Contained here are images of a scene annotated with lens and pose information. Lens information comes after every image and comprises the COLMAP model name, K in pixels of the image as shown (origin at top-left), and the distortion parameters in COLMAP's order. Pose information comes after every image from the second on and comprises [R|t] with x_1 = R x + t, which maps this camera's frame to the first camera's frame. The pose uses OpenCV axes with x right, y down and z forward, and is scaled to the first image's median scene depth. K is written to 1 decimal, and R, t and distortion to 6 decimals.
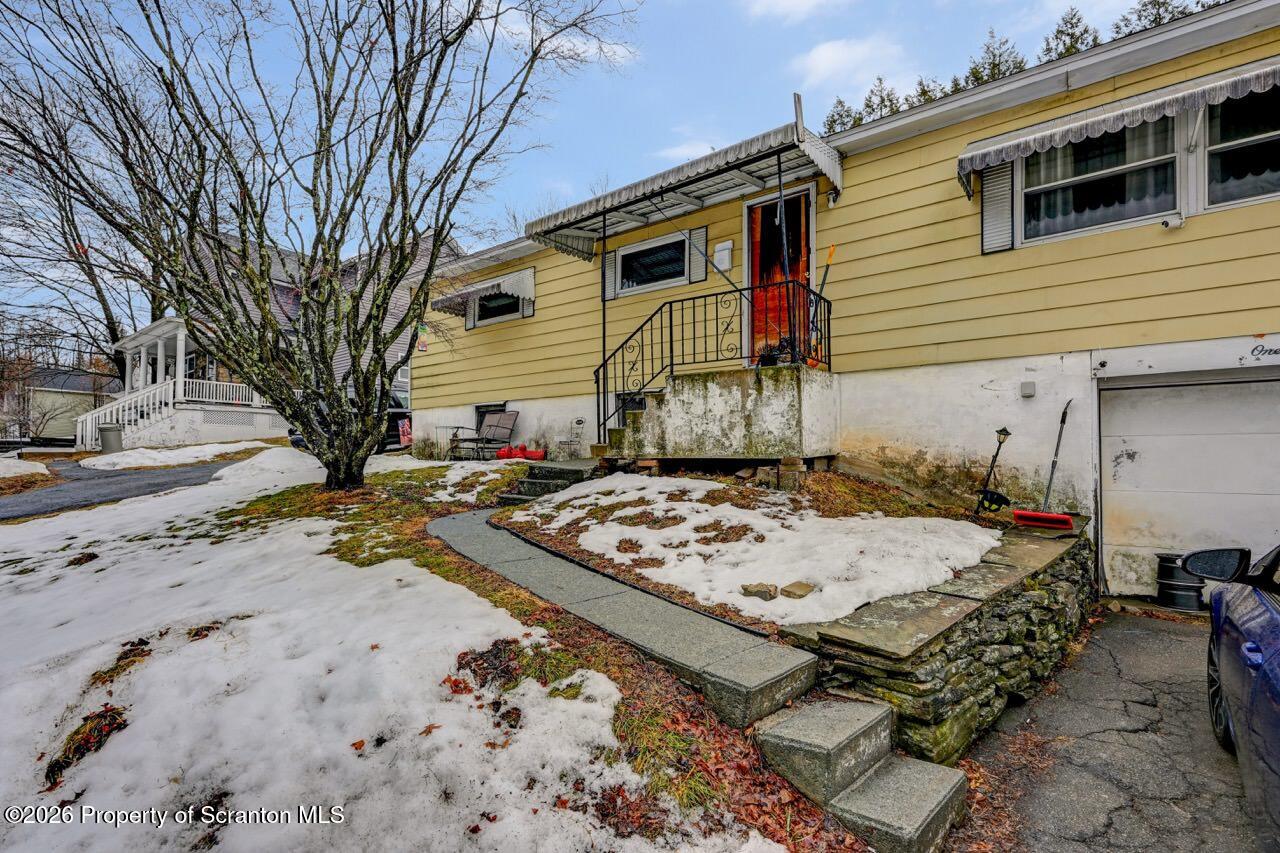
lens RADIAL K [[621.7, 0, 640.0], [0, 621.7, 426.5], [0, 0, 1]] dist [0.000683, -0.000214]
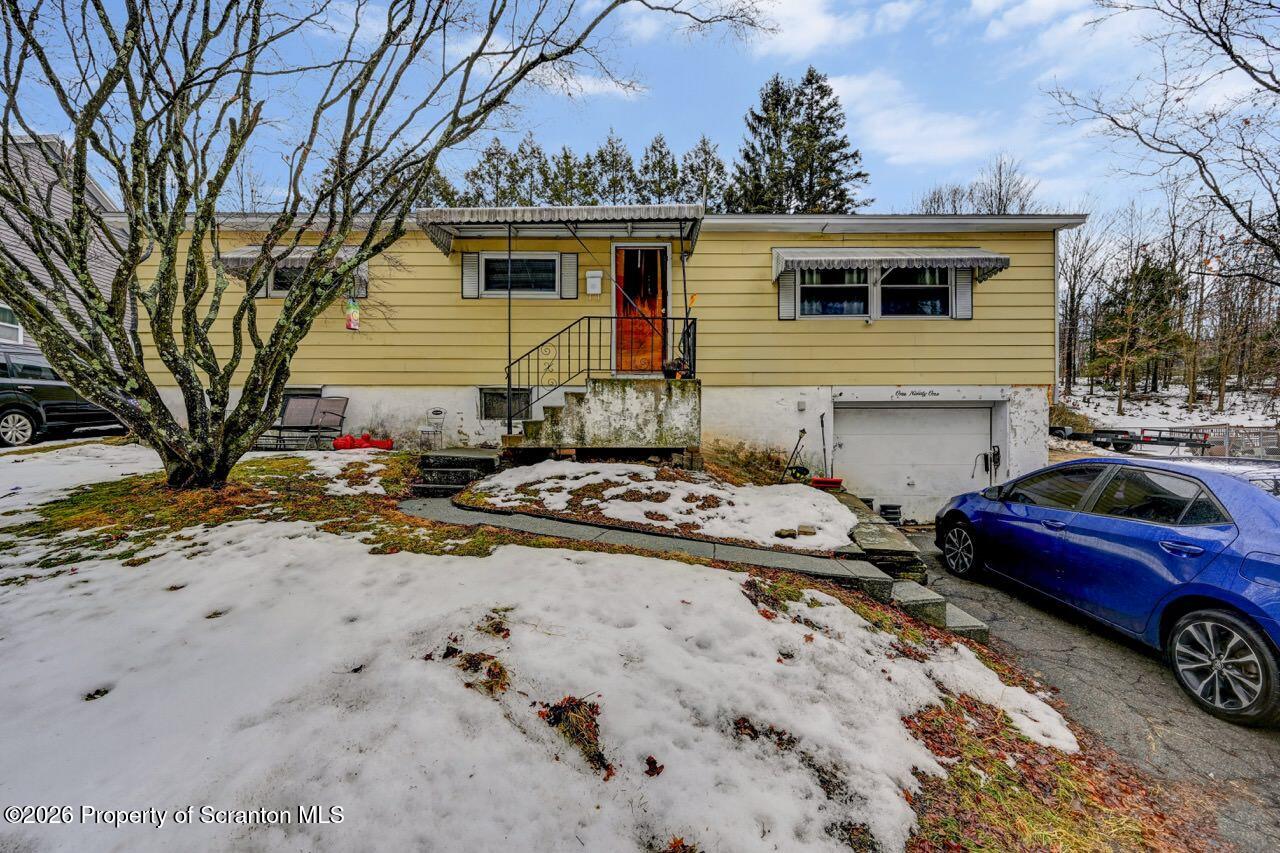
lens RADIAL K [[532.4, 0, 687.6], [0, 532.4, 426.9], [0, 0, 1]] dist [-0.001139, -0.000015]
pose [[0.769467, 0.023940, 0.638237, -0.465715], [-0.031033, 0.999518, -0.000077, 0.005626], [-0.637932, -0.019747, 0.769840, 0.087922]]
